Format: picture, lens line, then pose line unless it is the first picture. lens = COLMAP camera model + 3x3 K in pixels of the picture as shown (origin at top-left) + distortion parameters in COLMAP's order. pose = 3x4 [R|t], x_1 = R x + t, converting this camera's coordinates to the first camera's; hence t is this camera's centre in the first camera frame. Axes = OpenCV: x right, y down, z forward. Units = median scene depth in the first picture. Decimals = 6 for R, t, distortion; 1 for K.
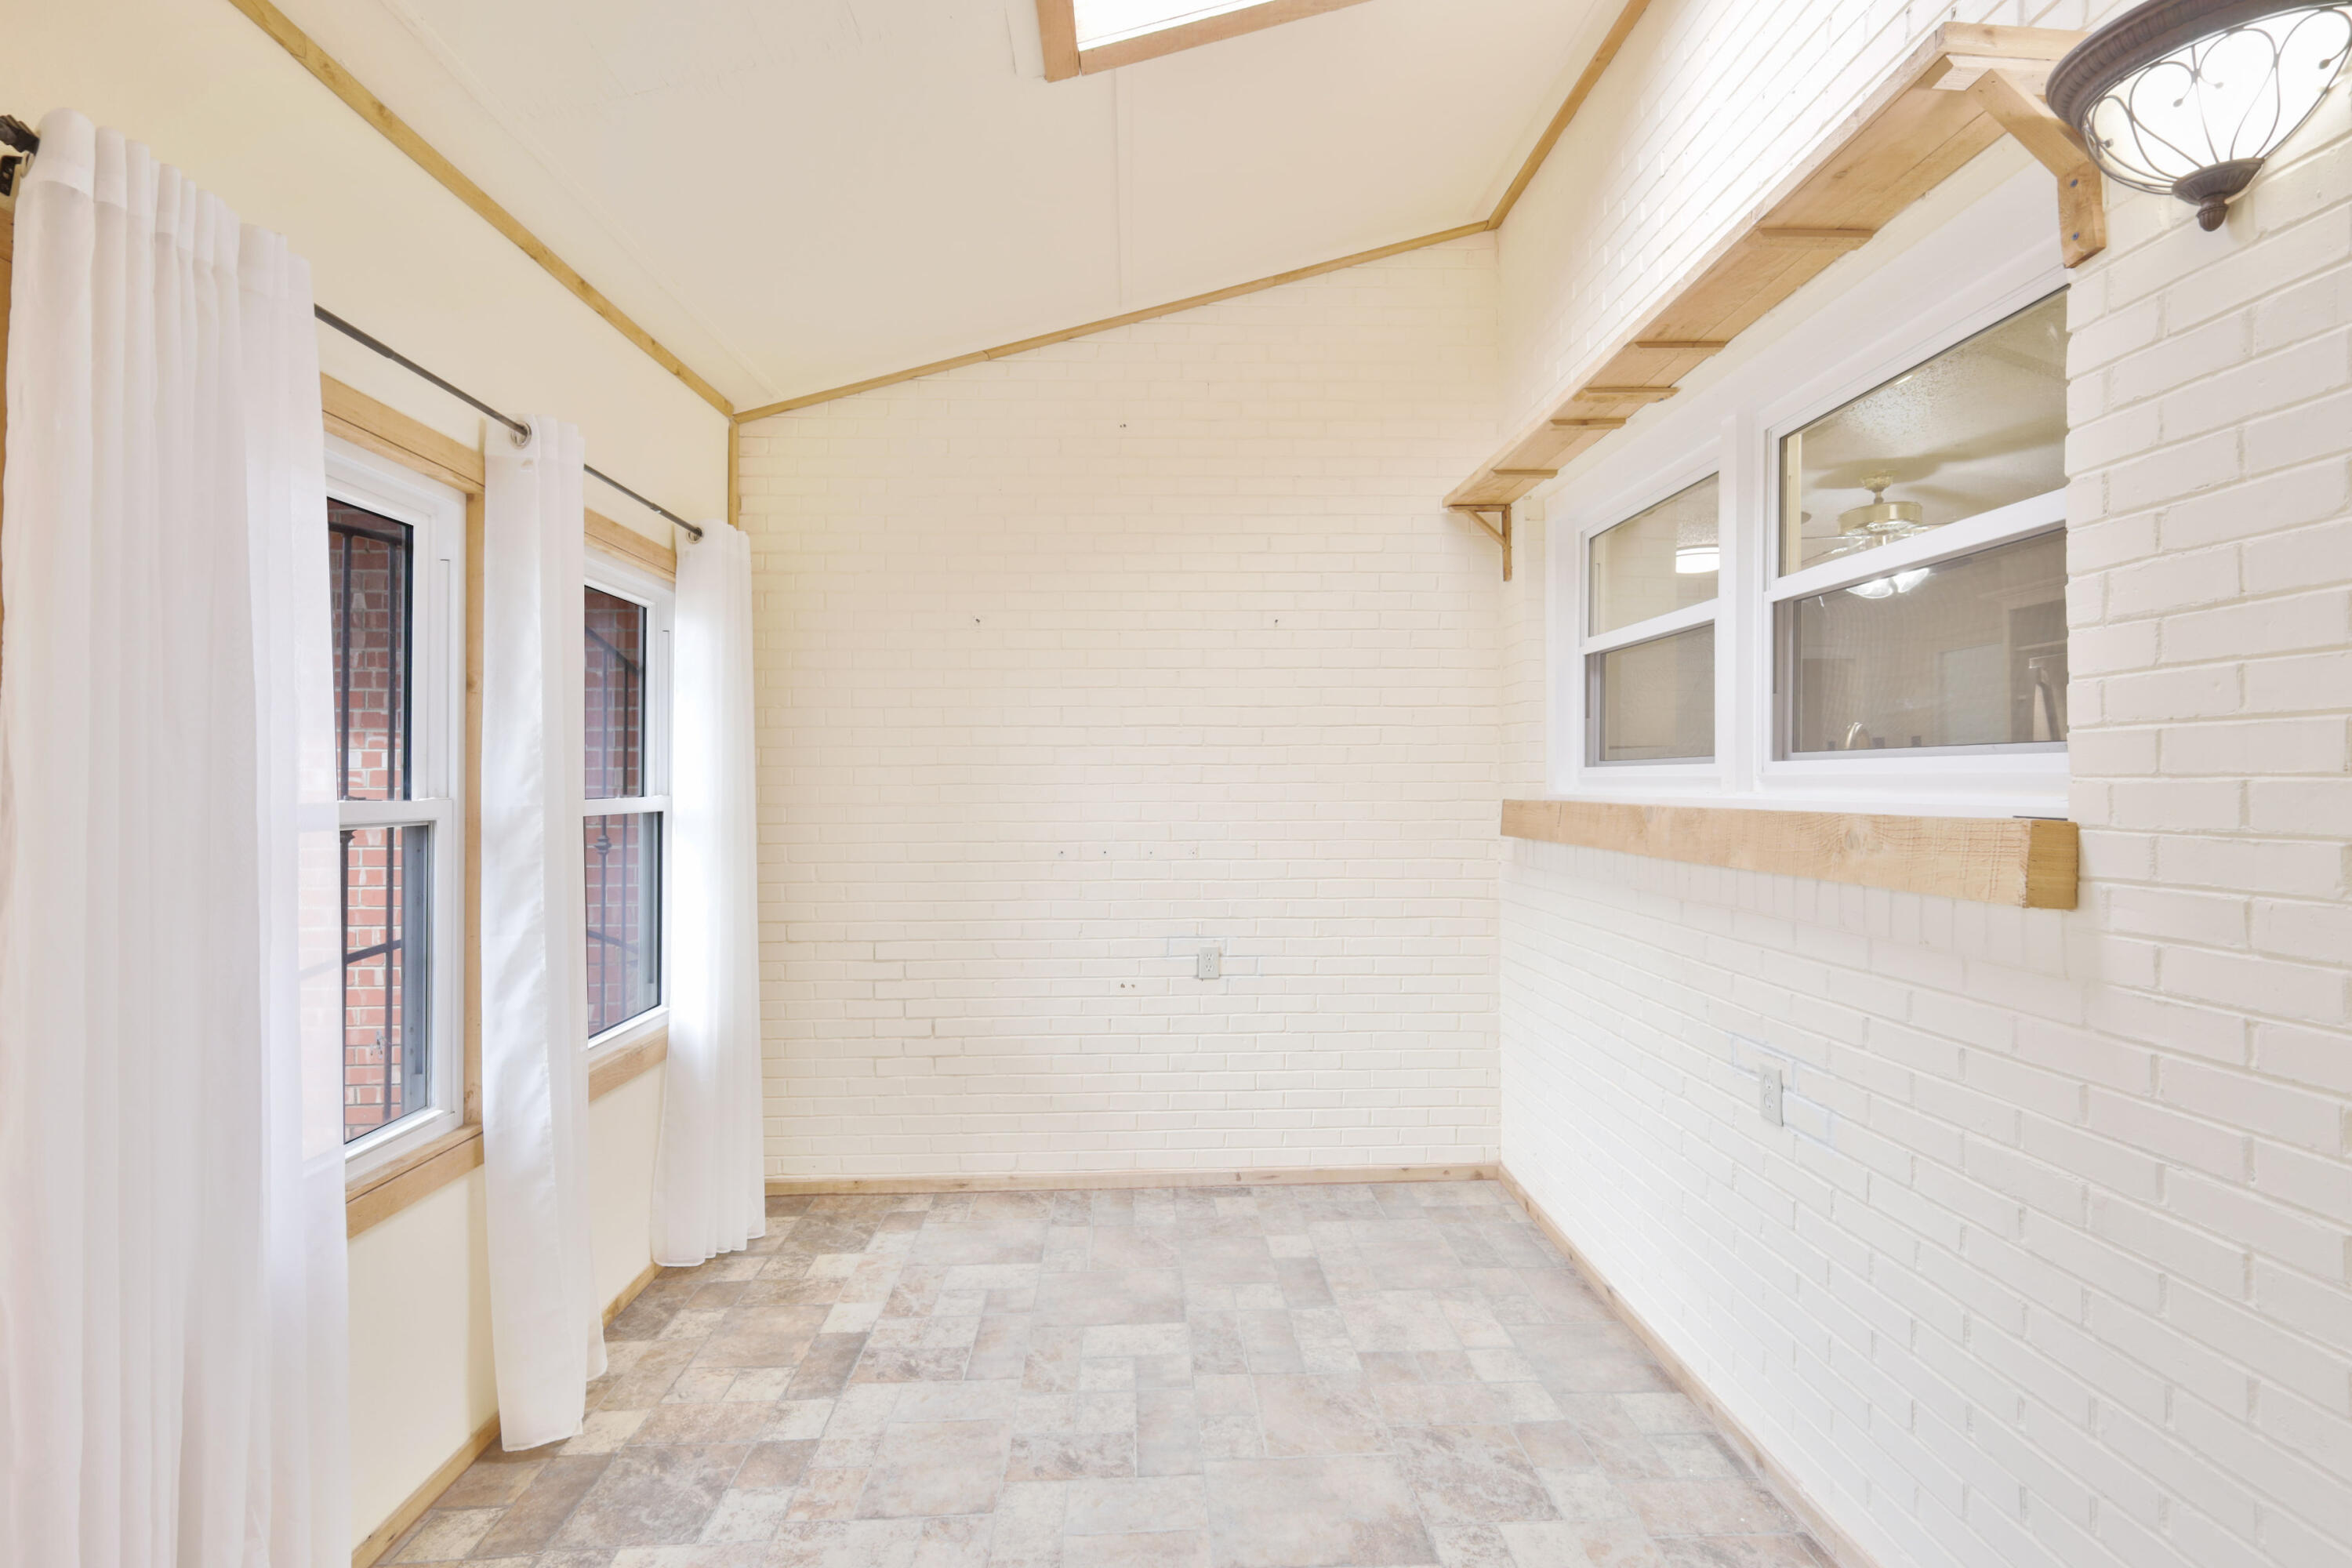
lens RADIAL K [[1019.3, 0, 1231.4], [0, 1019.3, 775.2], [0, 0, 1]] dist [0.002431, -0.000169]
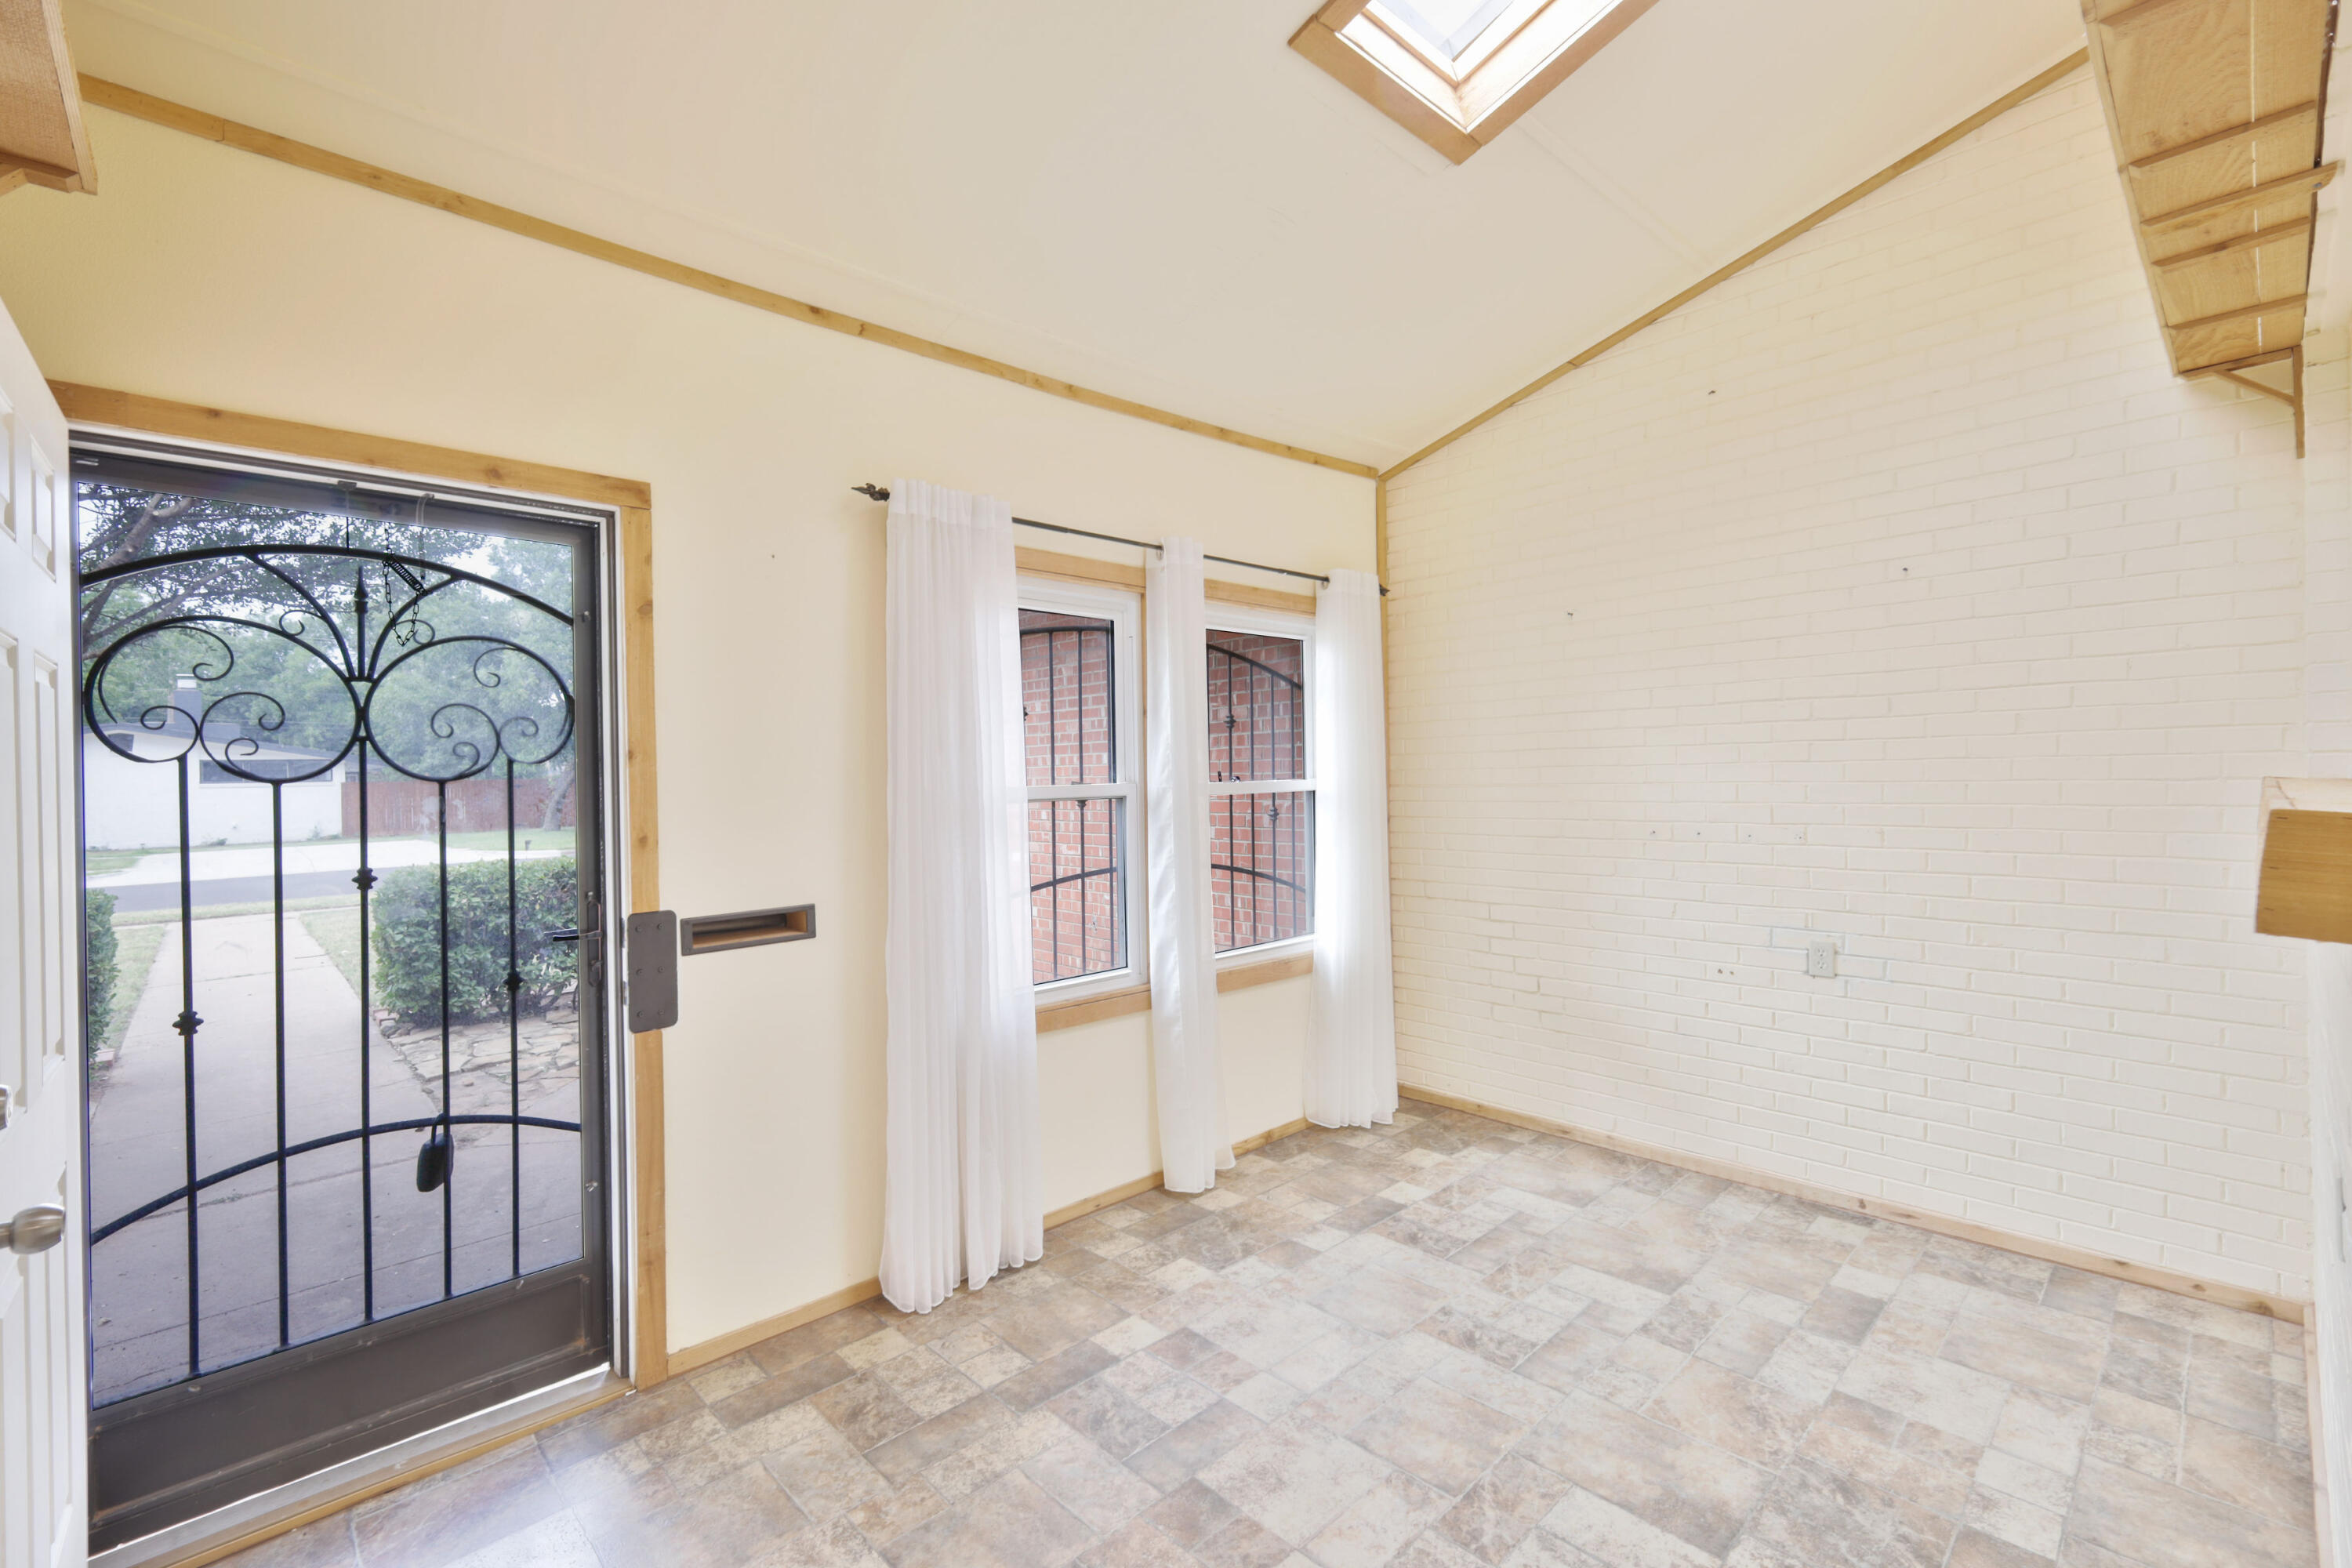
lens RADIAL K [[1019.3, 0, 1231.4], [0, 1019.3, 775.2], [0, 0, 1]] dist [0.002431, -0.000169]
pose [[0.677785, -0.007169, -0.735225, 0.371003], [0.022281, 0.999693, 0.010793, -0.001488], [0.734922, -0.023697, 0.677737, 0.003806]]
